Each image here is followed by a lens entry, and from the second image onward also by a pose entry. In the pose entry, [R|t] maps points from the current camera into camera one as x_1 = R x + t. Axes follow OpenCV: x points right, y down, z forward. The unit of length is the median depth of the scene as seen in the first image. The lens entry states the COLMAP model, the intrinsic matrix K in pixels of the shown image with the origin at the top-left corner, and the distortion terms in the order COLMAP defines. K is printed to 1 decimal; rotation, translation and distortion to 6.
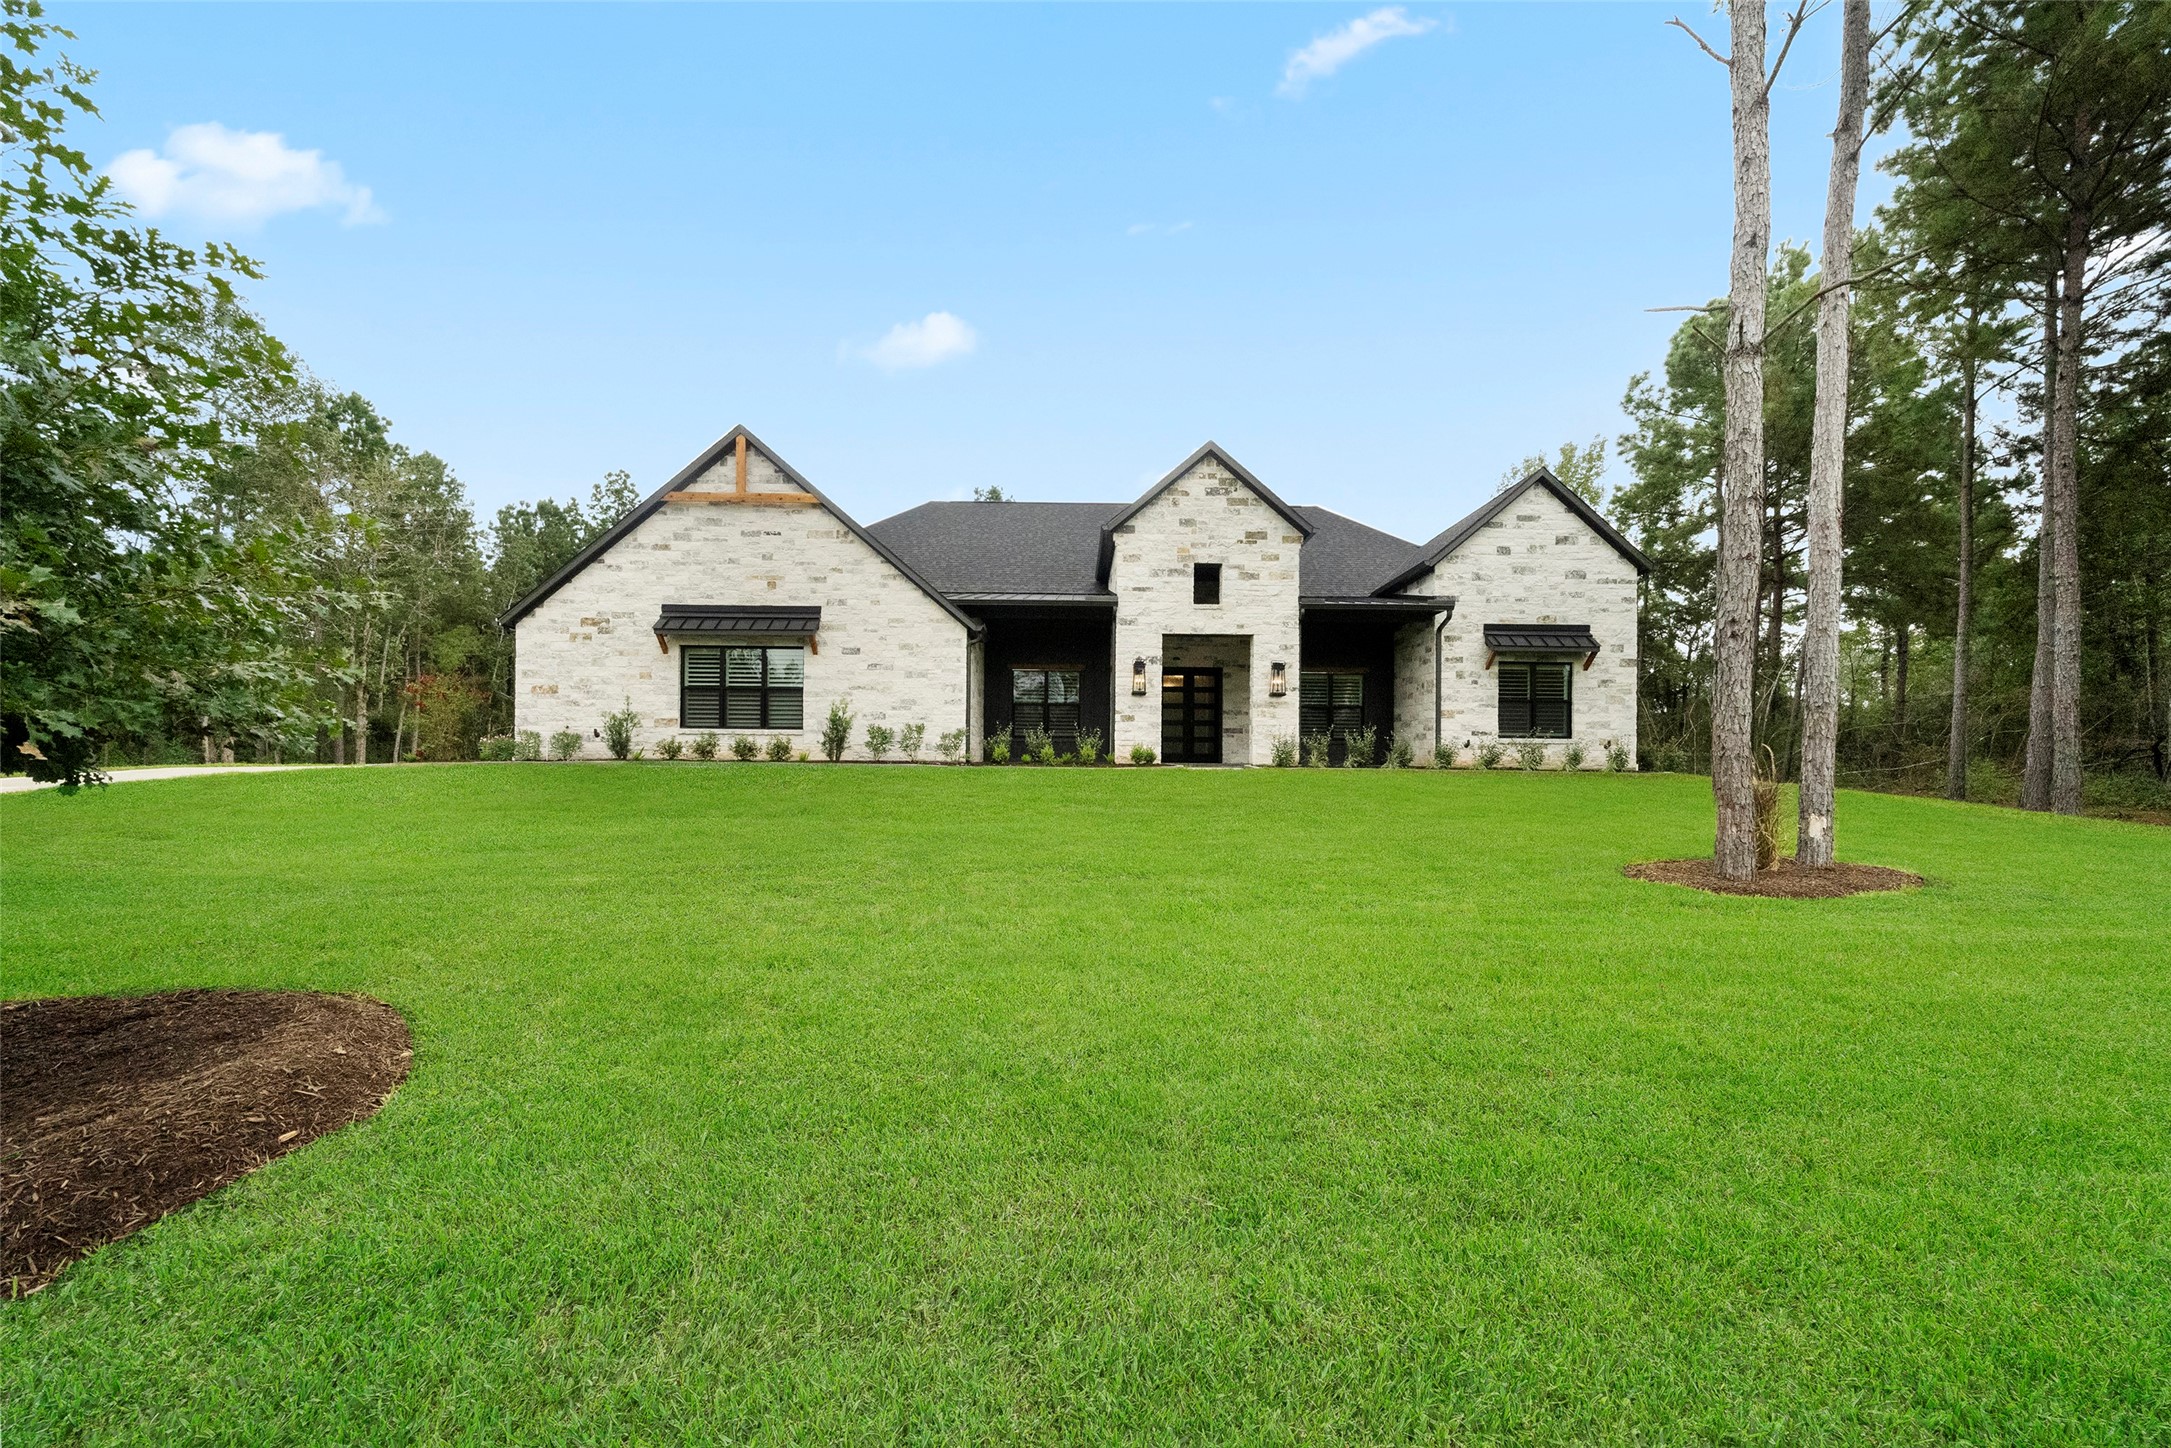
lens RADIAL K [[754.1, 0, 1107.4], [0, 754.1, 716.5], [0, 0, 1]] dist [-0.005662, -0.000270]
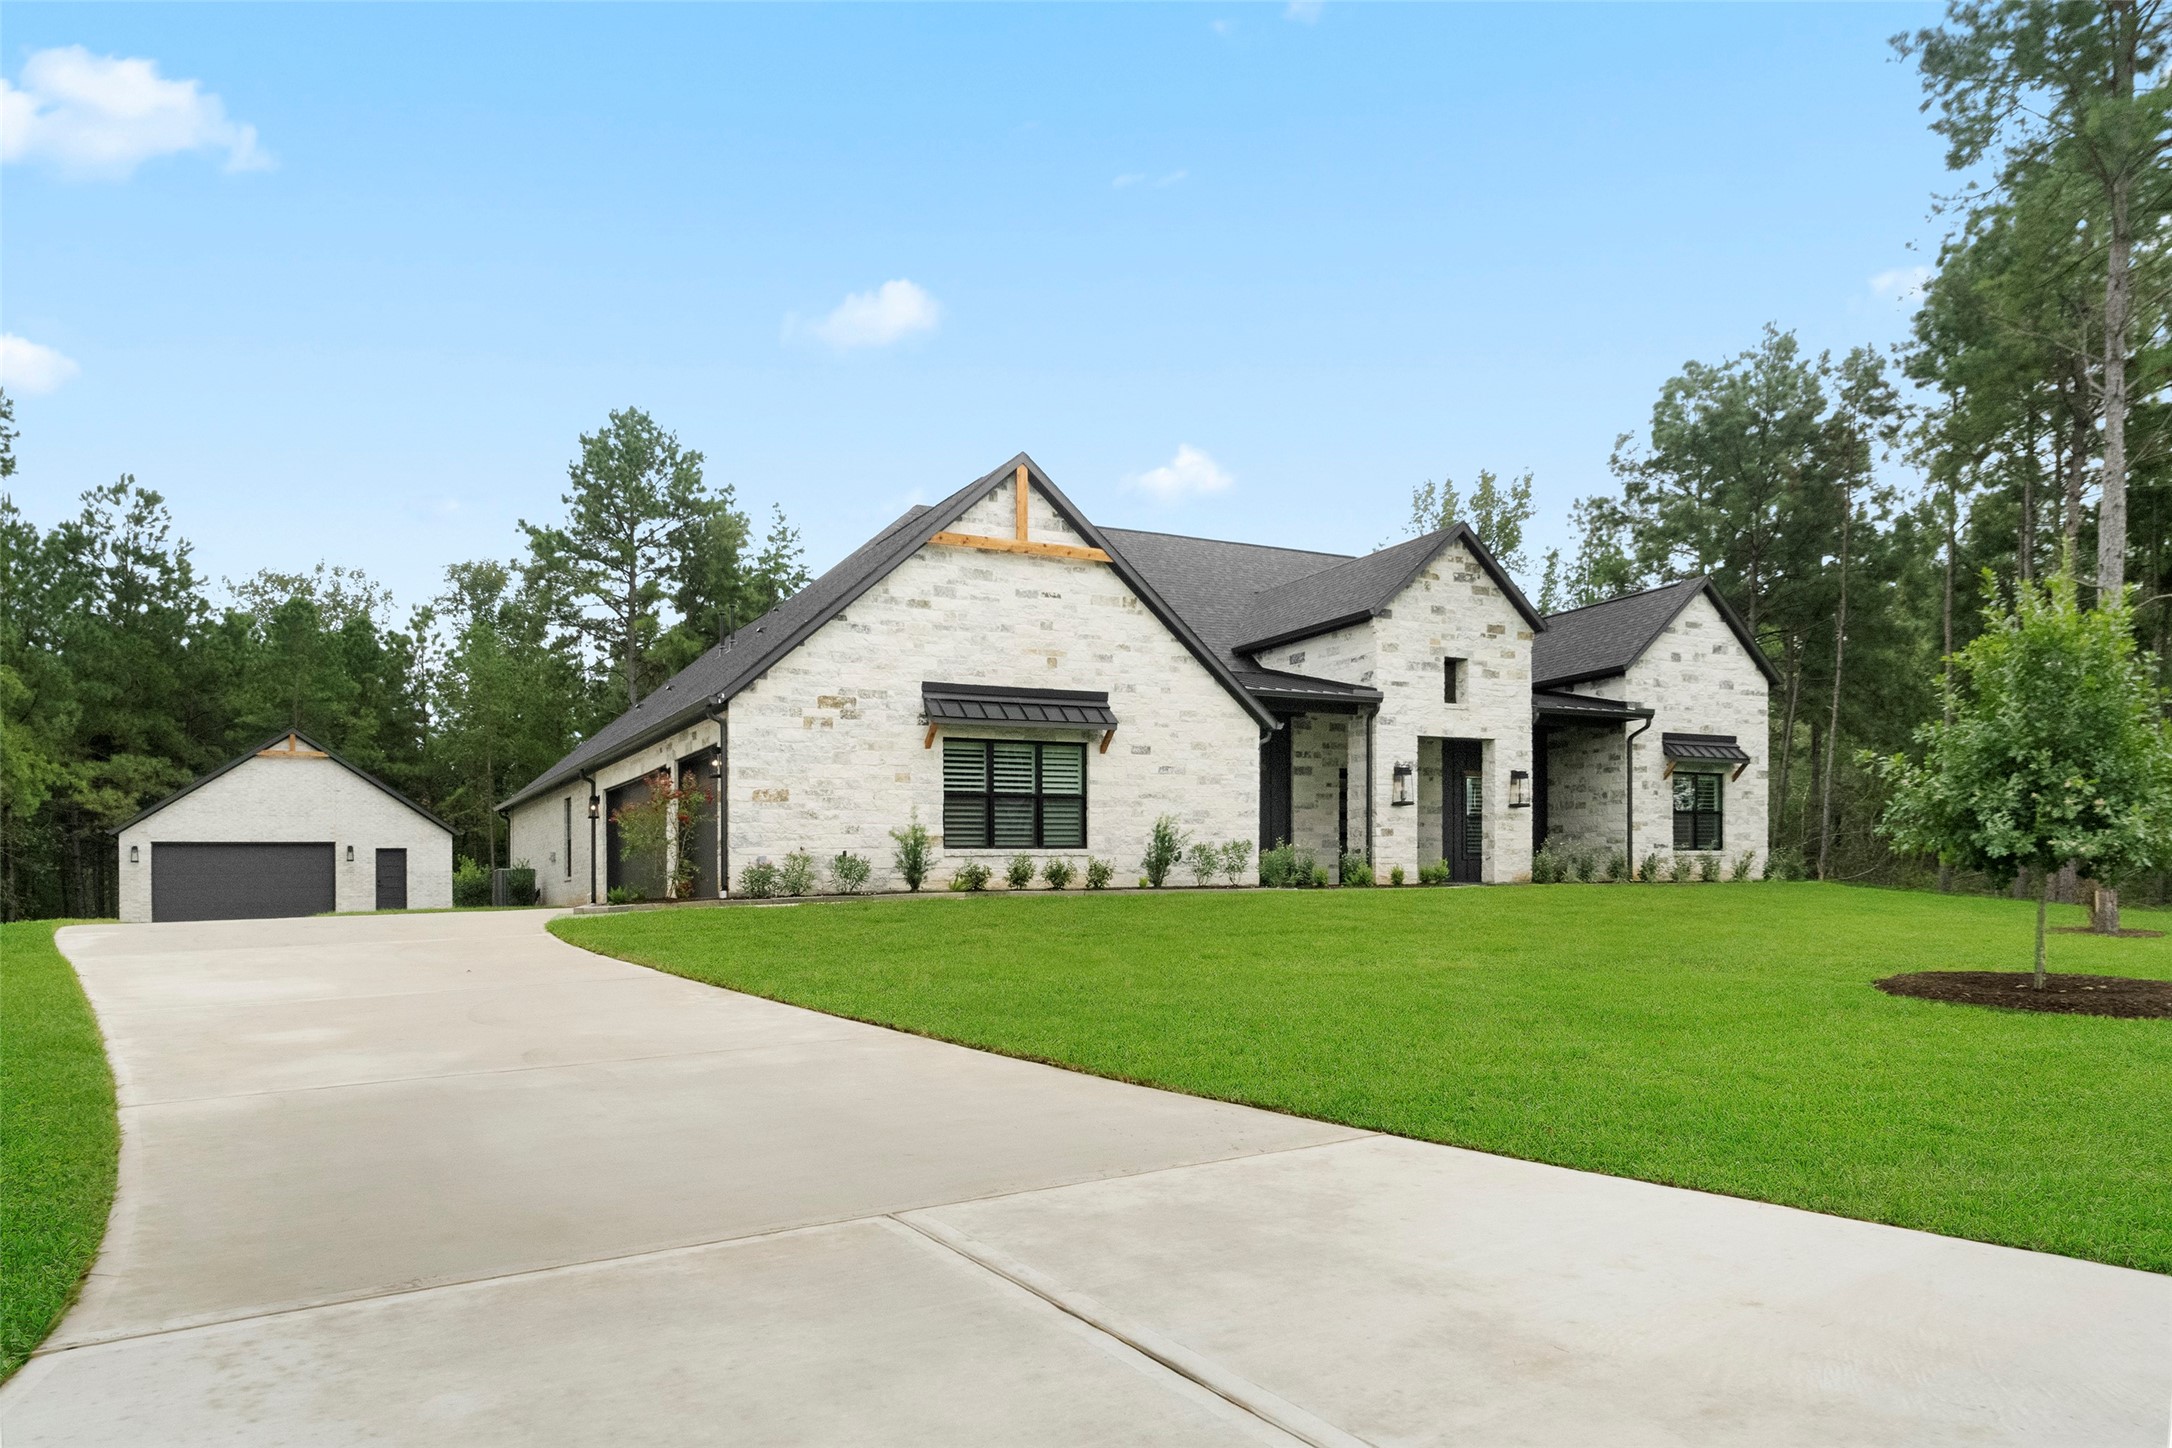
lens RADIAL K [[1423.9, 0, 997.4], [0, 1423.9, 820.7], [0, 0, 1]] dist [-0.008633, -0.000061]
pose [[0.902662, -0.001053, 0.430348, -1.094475], [-0.000298, 0.999995, 0.003073, -0.015992], [-0.430349, -0.002903, 0.902658, -0.287153]]
